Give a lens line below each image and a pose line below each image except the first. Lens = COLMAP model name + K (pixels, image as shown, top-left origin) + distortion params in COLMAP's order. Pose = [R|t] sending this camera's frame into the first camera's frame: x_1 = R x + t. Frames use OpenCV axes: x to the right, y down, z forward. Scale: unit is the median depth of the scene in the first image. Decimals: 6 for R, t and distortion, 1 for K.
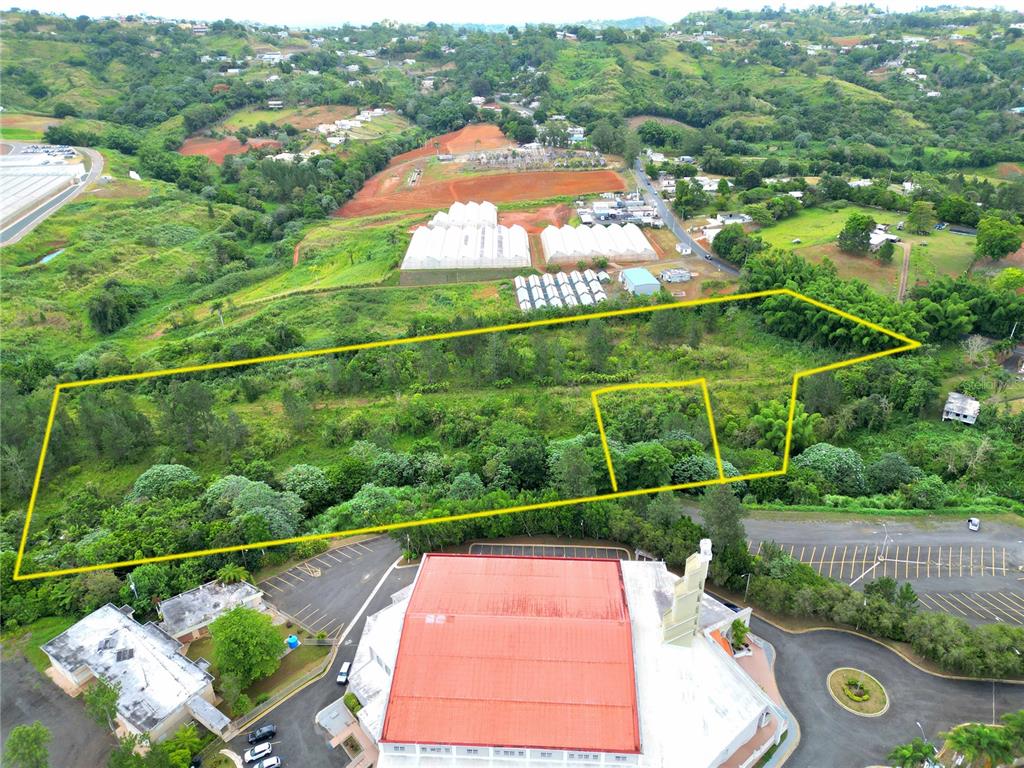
lens RADIAL K [[715.9, 0, 513.7], [0, 715.9, 384.7], [0, 0, 1]] dist [0.073821, -0.067148]
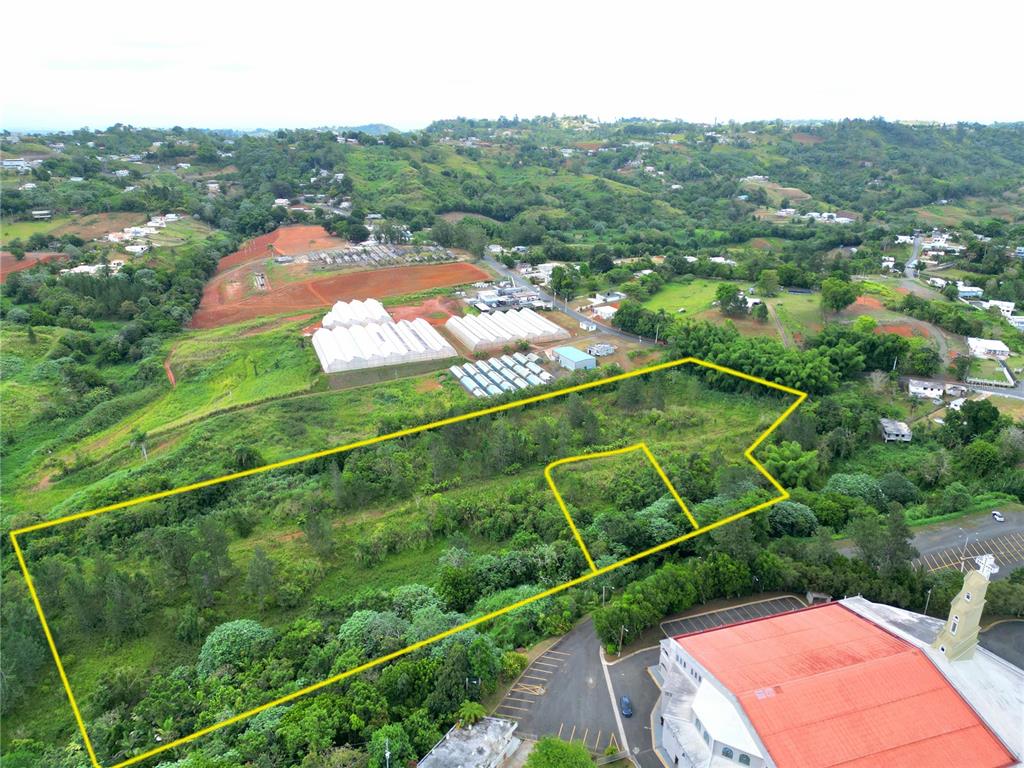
lens RADIAL K [[712.1, 0, 513.8], [0, 712.1, 388.6], [0, 0, 1]] dist [0.078304, -0.071066]
pose [[0.936717, -0.119668, 0.328999, -0.143952], [0.157173, 0.983482, -0.089772, -0.010499], [-0.312822, 0.135800, 0.940054, 0.023818]]
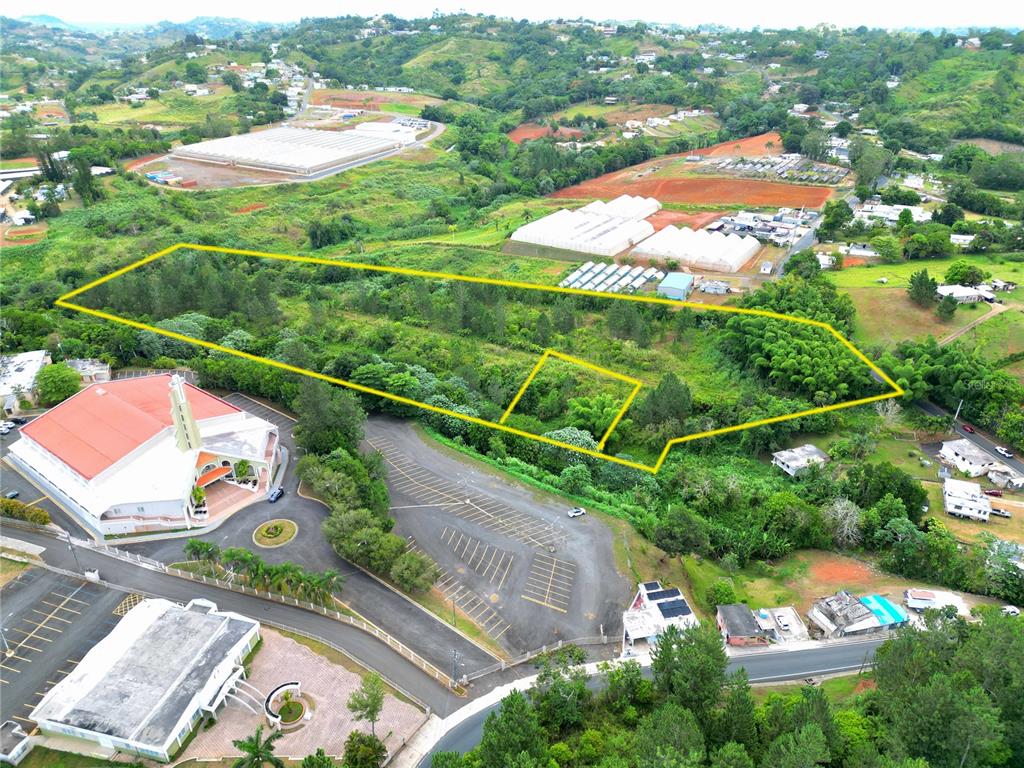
lens RADIAL K [[715.9, 0, 513.7], [0, 715.9, 384.7], [0, 0, 1]] dist [0.073821, -0.067148]
pose [[0.823235, 0.265666, -0.501703, 0.296449], [-0.267192, 0.961062, 0.070480, -0.010497], [0.500892, 0.076029, 0.862164, 0.011461]]
